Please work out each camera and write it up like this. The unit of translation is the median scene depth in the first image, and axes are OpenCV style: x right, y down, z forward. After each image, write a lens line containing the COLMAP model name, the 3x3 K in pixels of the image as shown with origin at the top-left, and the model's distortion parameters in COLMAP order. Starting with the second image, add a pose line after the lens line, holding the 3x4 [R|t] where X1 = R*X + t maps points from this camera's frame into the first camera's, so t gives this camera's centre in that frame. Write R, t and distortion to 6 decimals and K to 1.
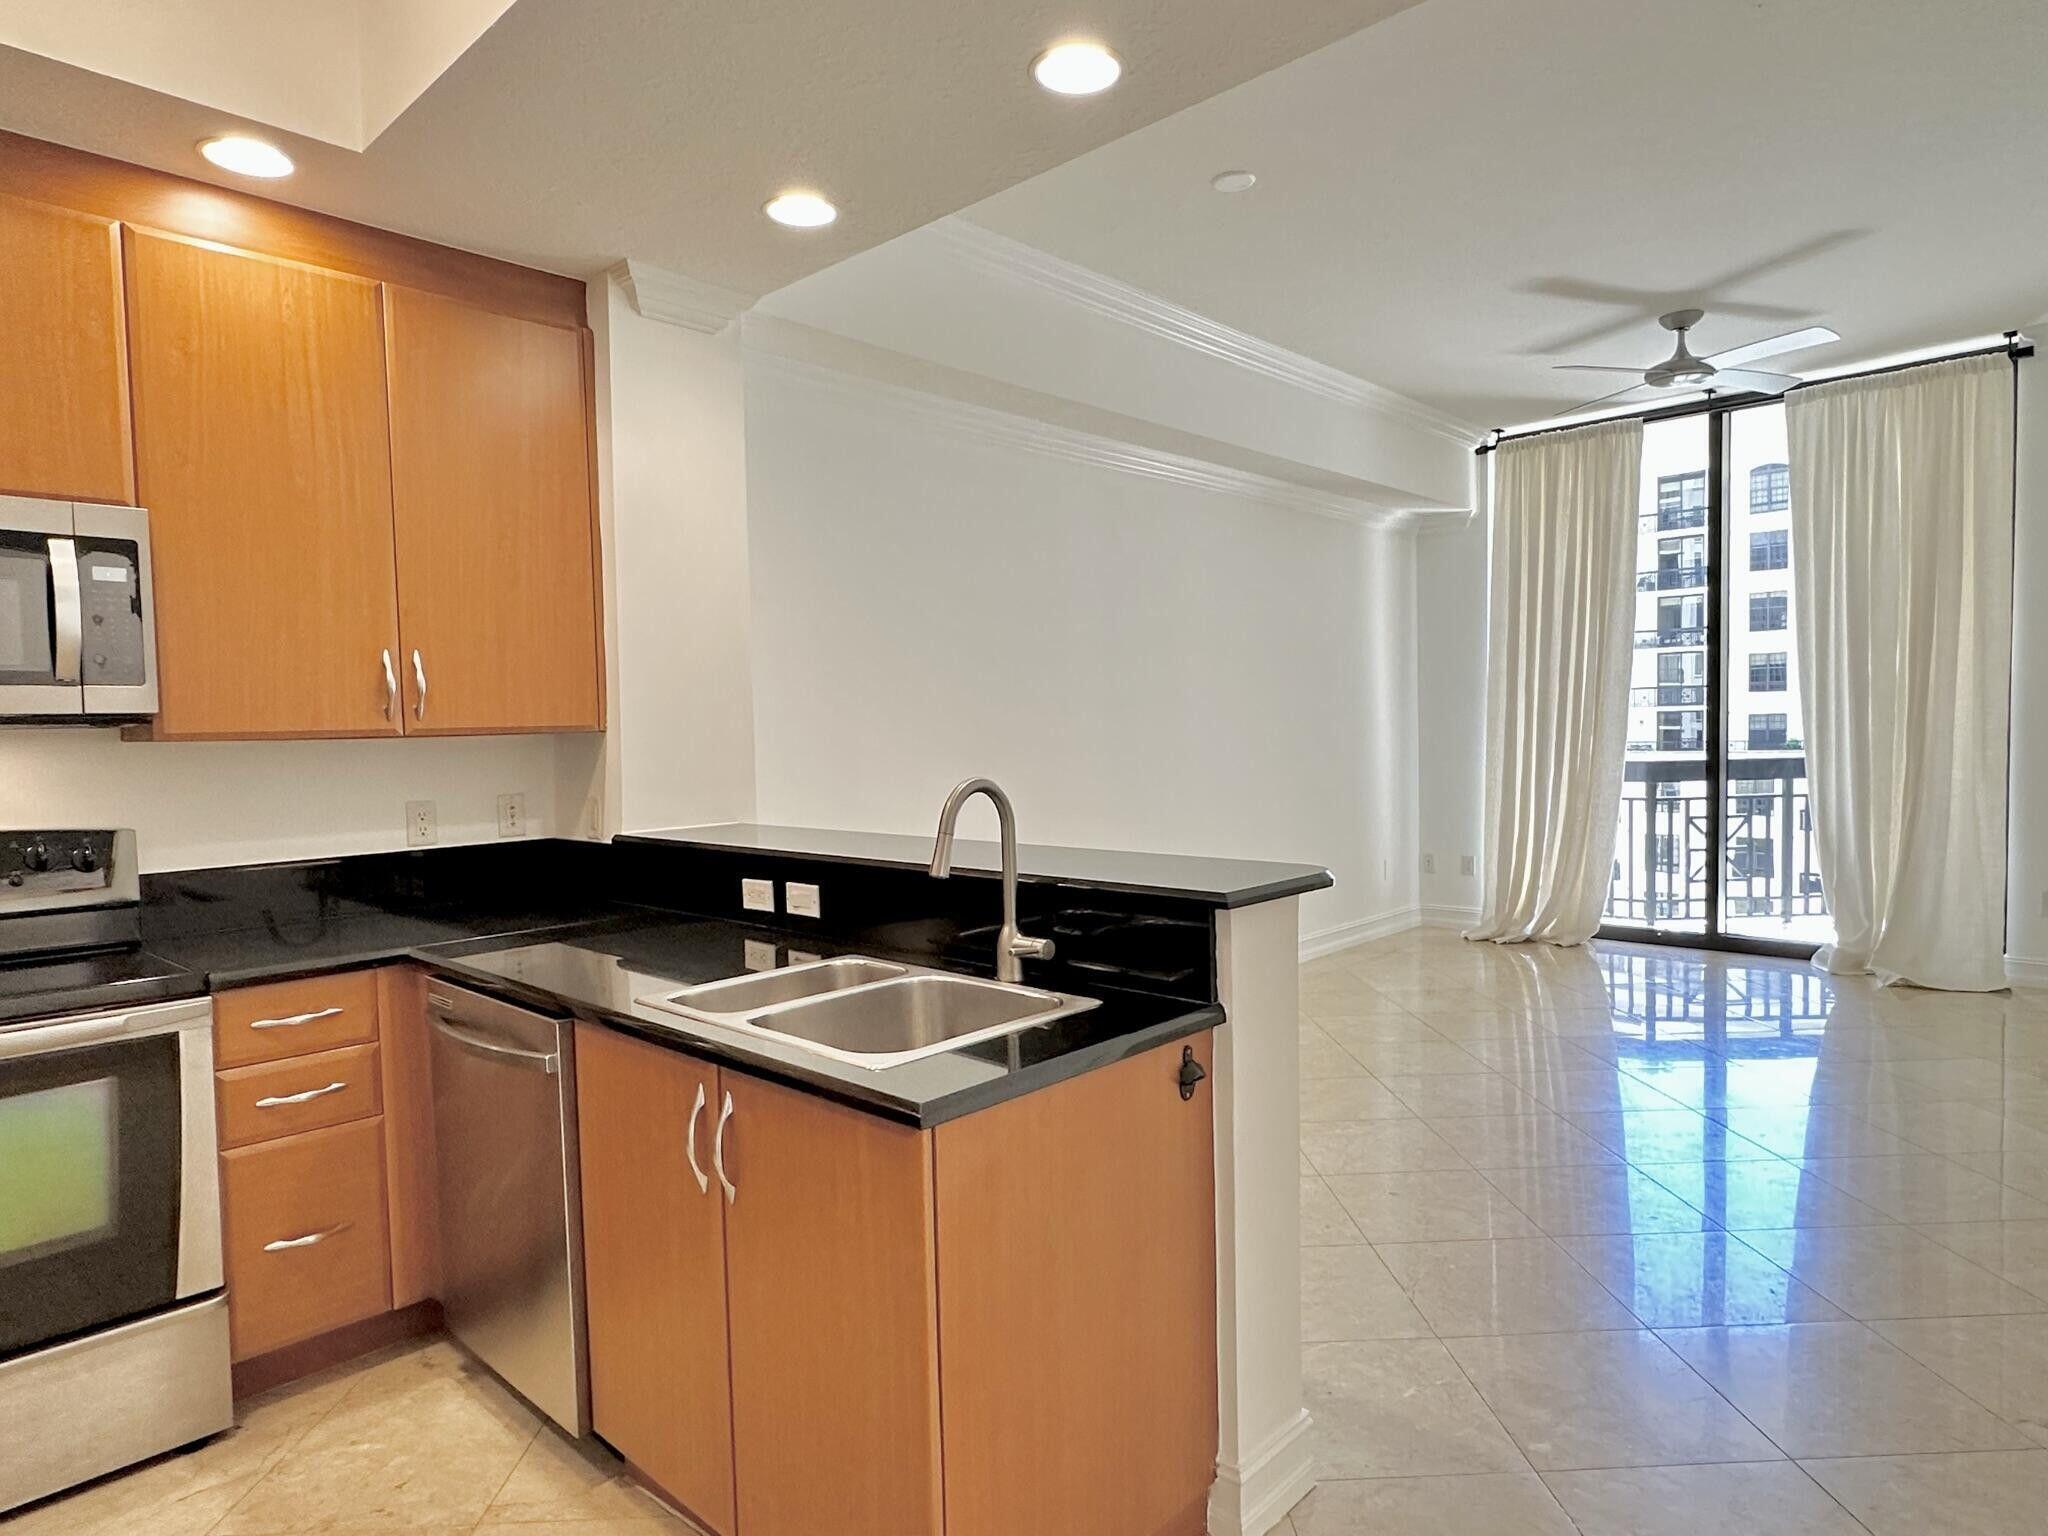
lens RADIAL K [[1194.5, 0, 1024.4], [0, 1194.5, 781.4], [0, 0, 1]] dist [-0.001173, 0.000539]
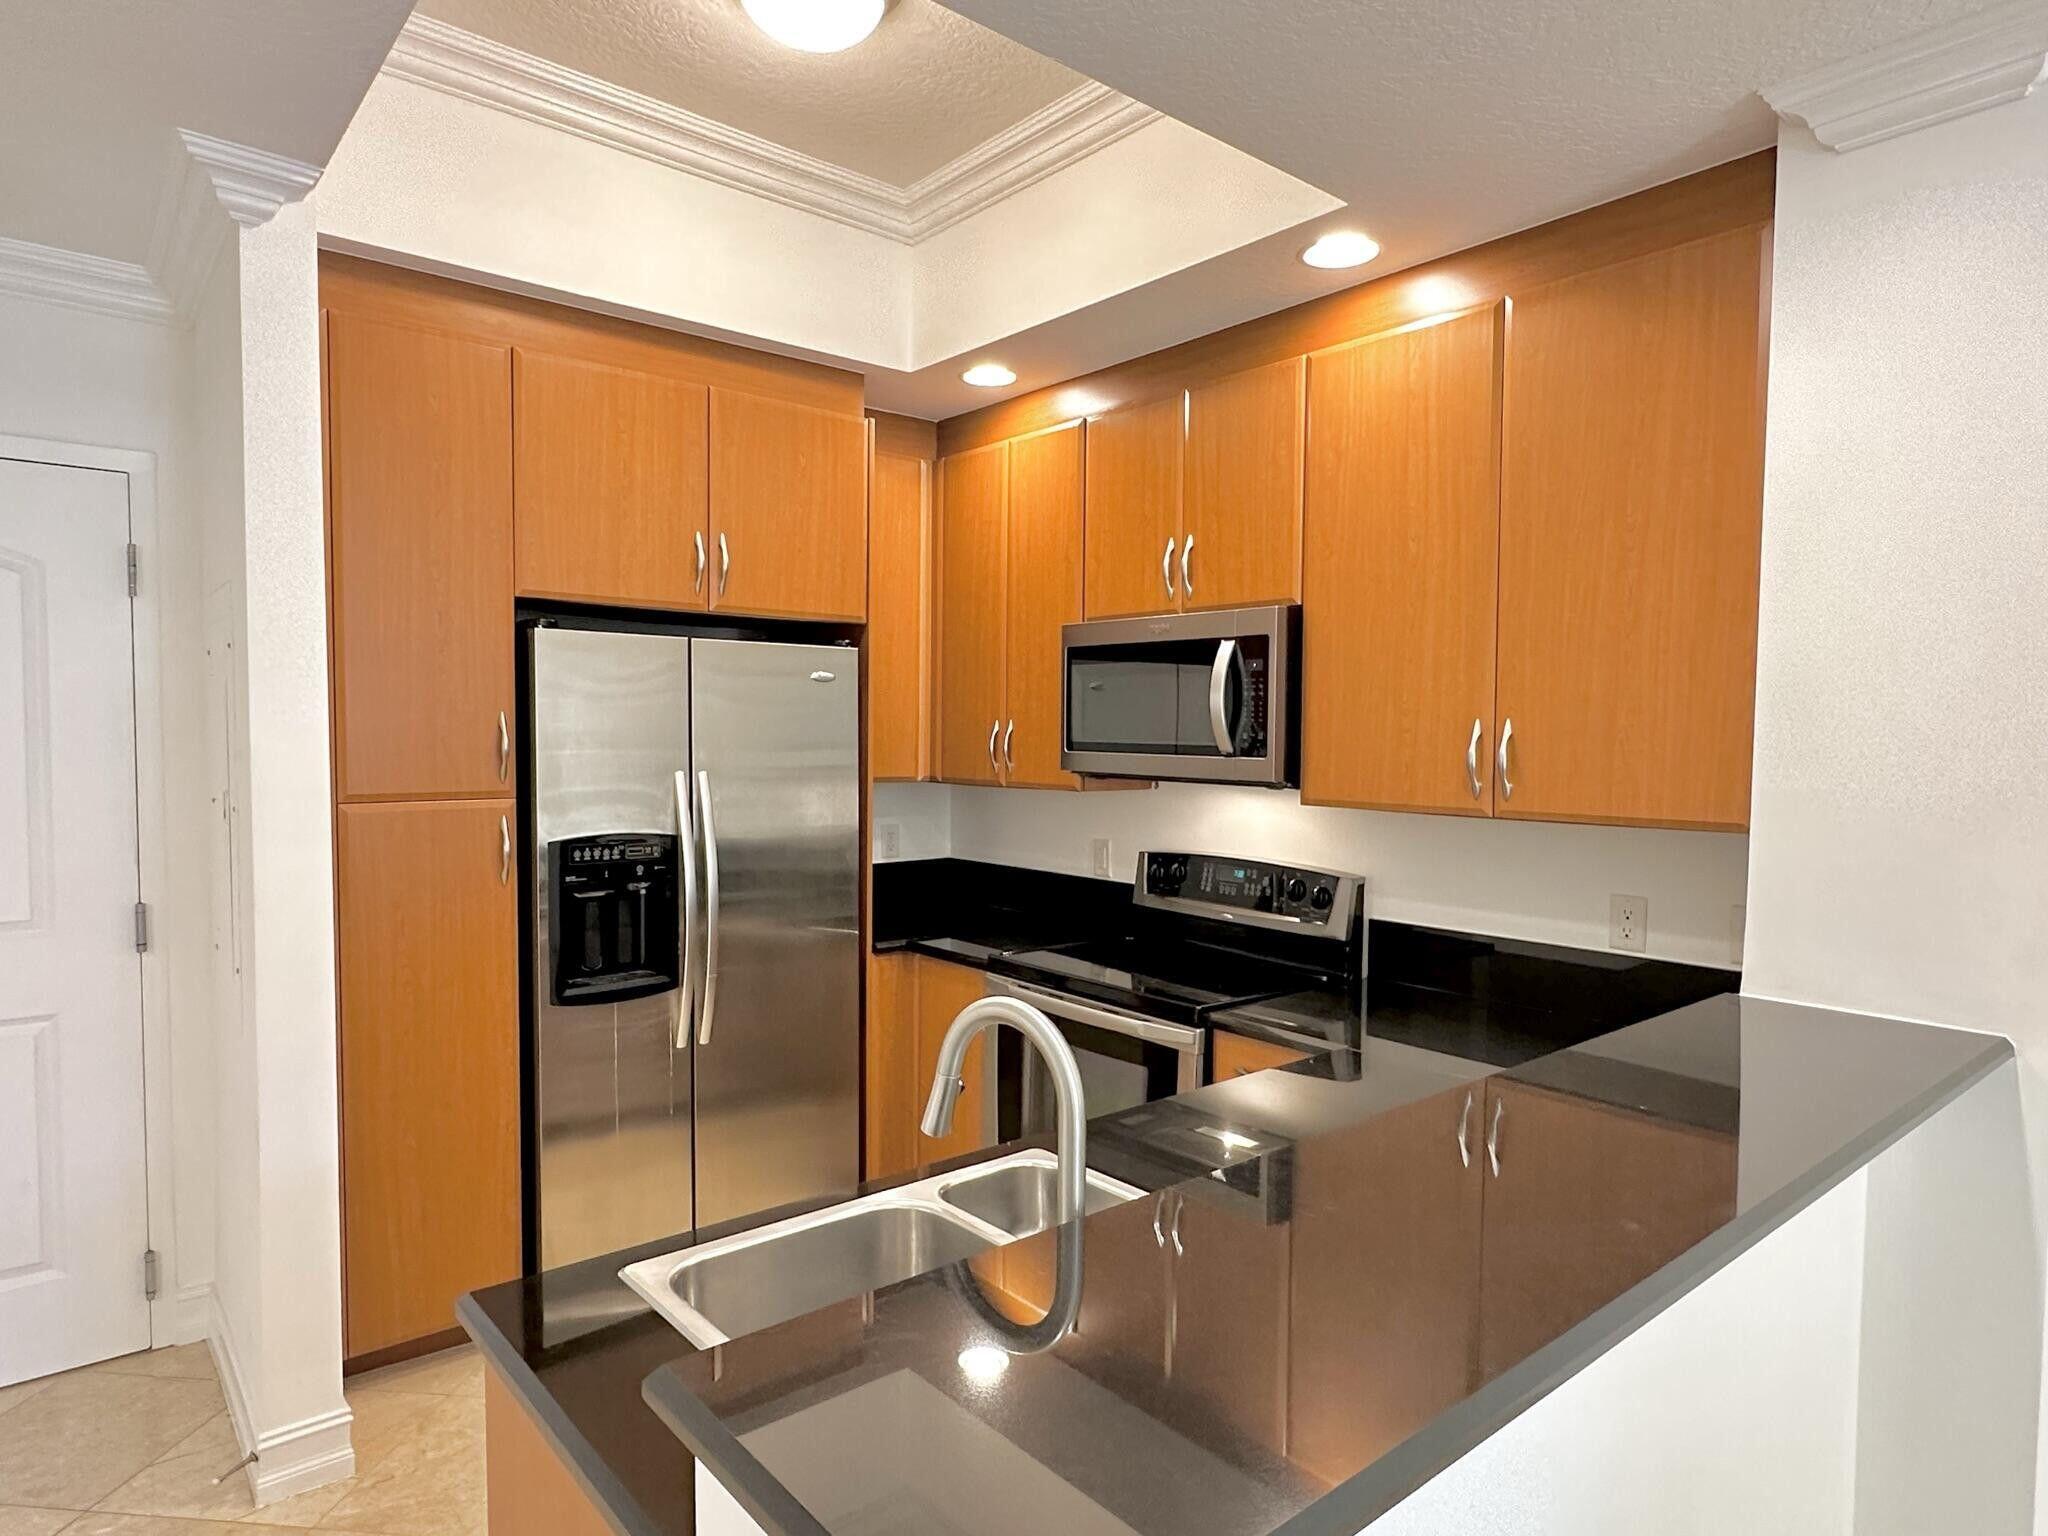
lens RADIAL K [[1194.5, 0, 1024.4], [0, 1194.5, 781.4], [0, 0, 1]] dist [-0.001173, 0.000539]
pose [[-0.114163, 0.062103, -0.991519, 0.399854], [-0.057082, 0.995985, 0.068955, -0.110853], [0.991821, 0.064470, -0.110159, 0.799149]]
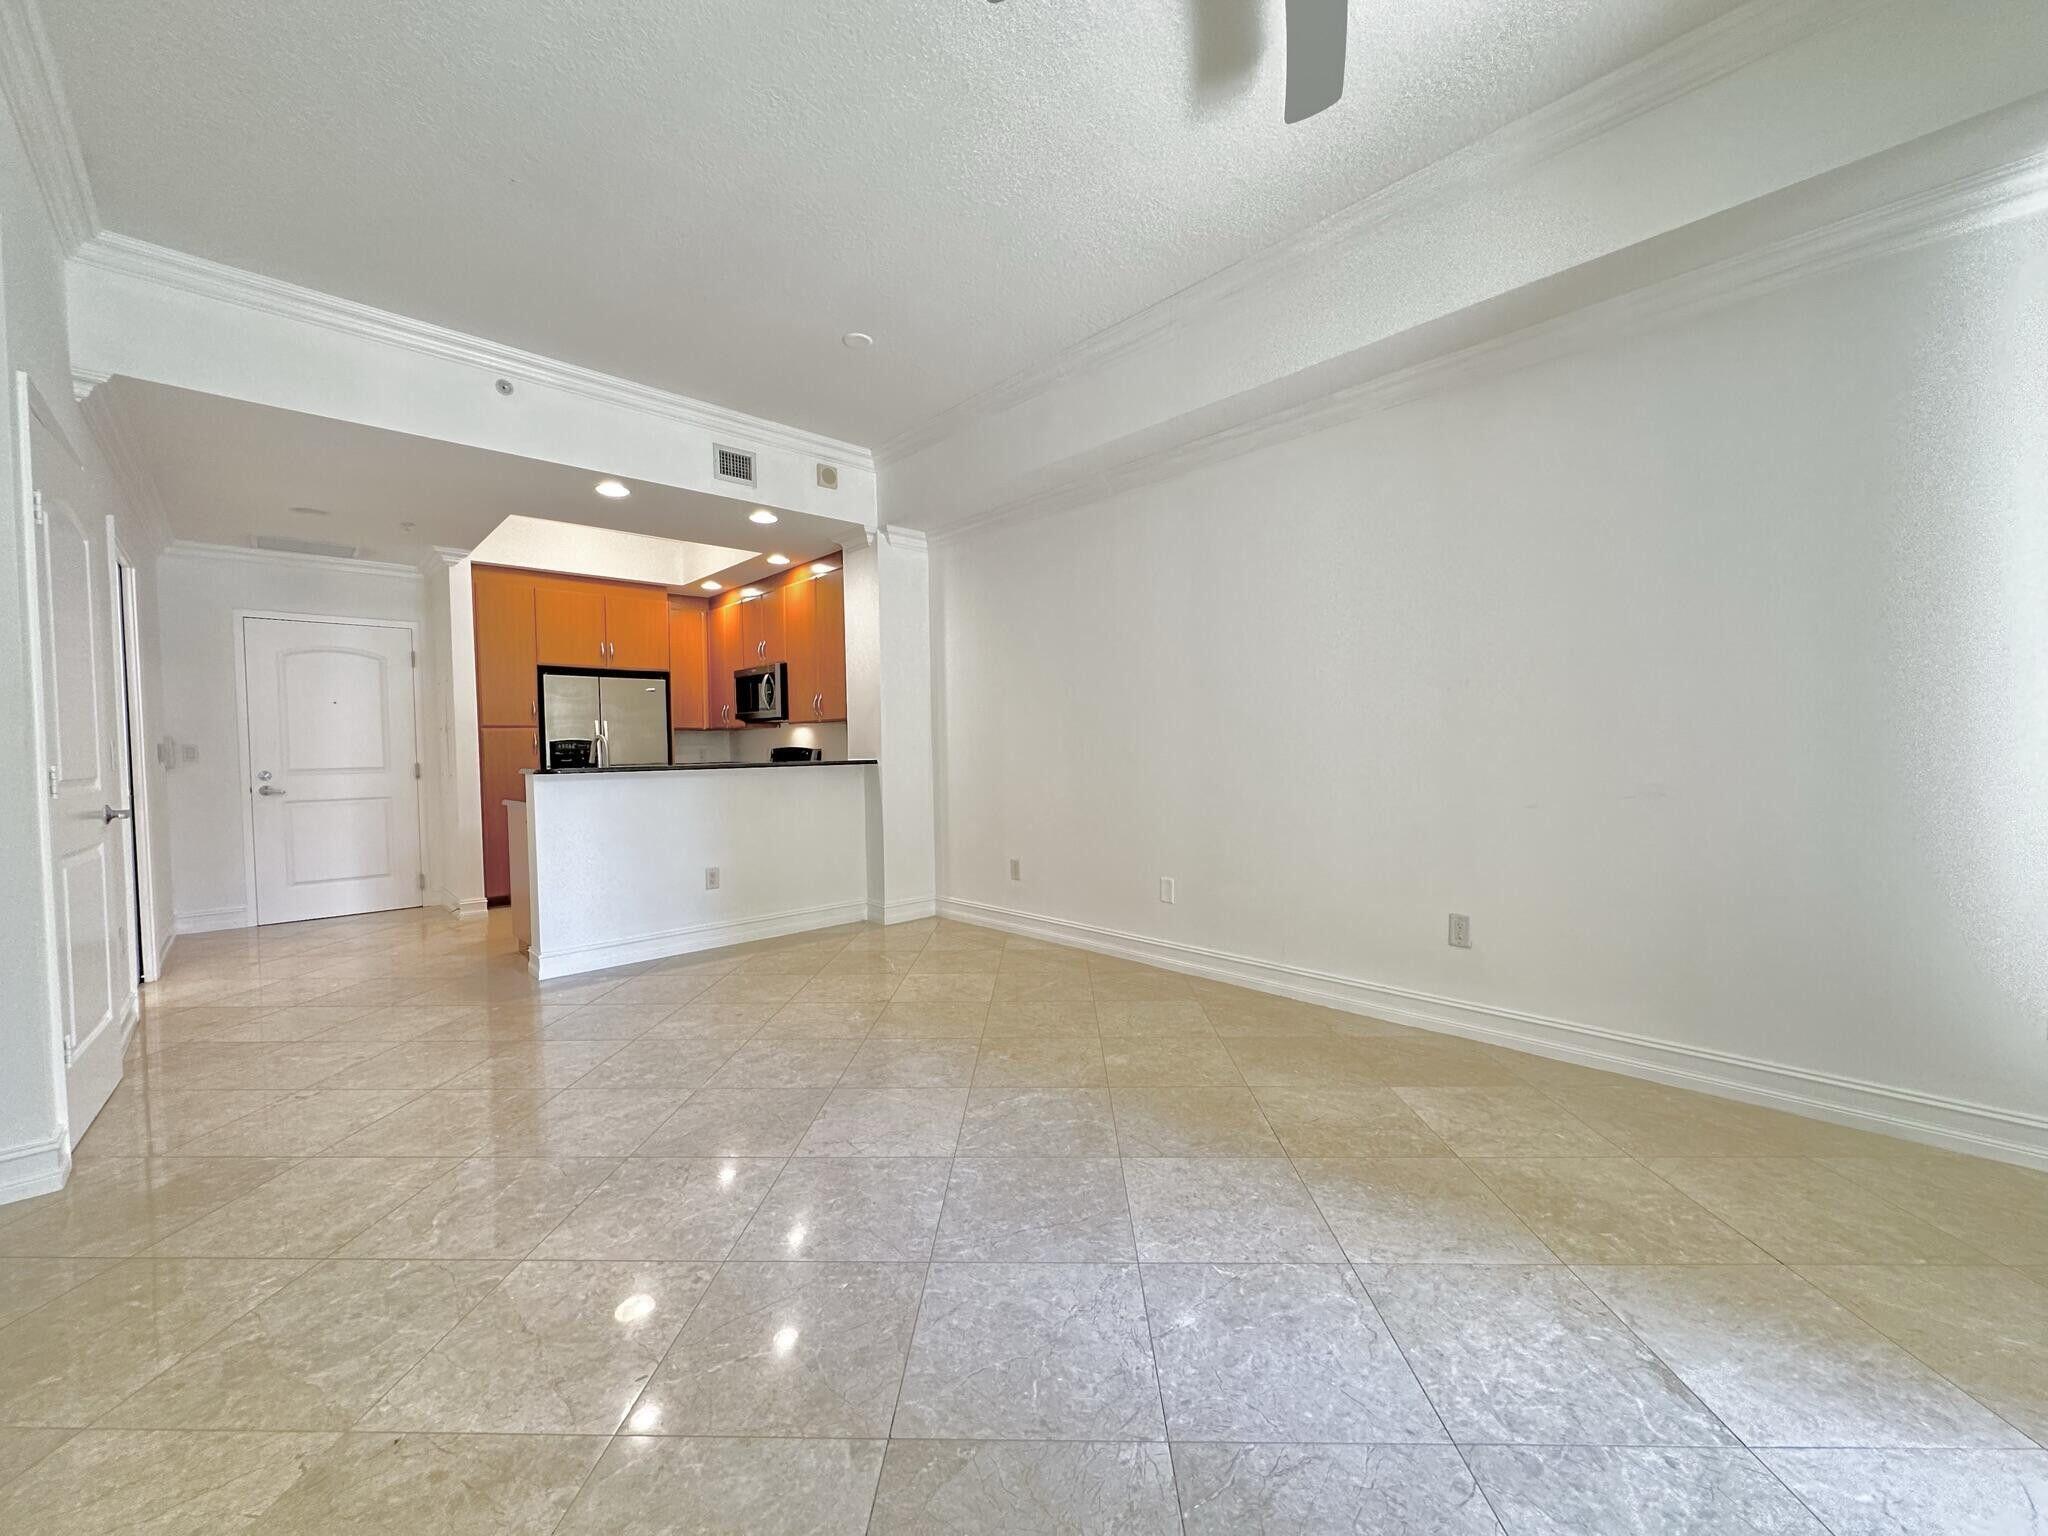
lens RADIAL K [[817.9, 0, 1024.0], [0, 817.9, 768.0], [0, 0, 1]] dist [0.000443, 0.000015]
pose [[-0.056779, 0.052097, -0.997027, 1.635469], [-0.034901, 0.997924, 0.054132, -0.057914], [0.997777, 0.037871, -0.054843, 1.735861]]
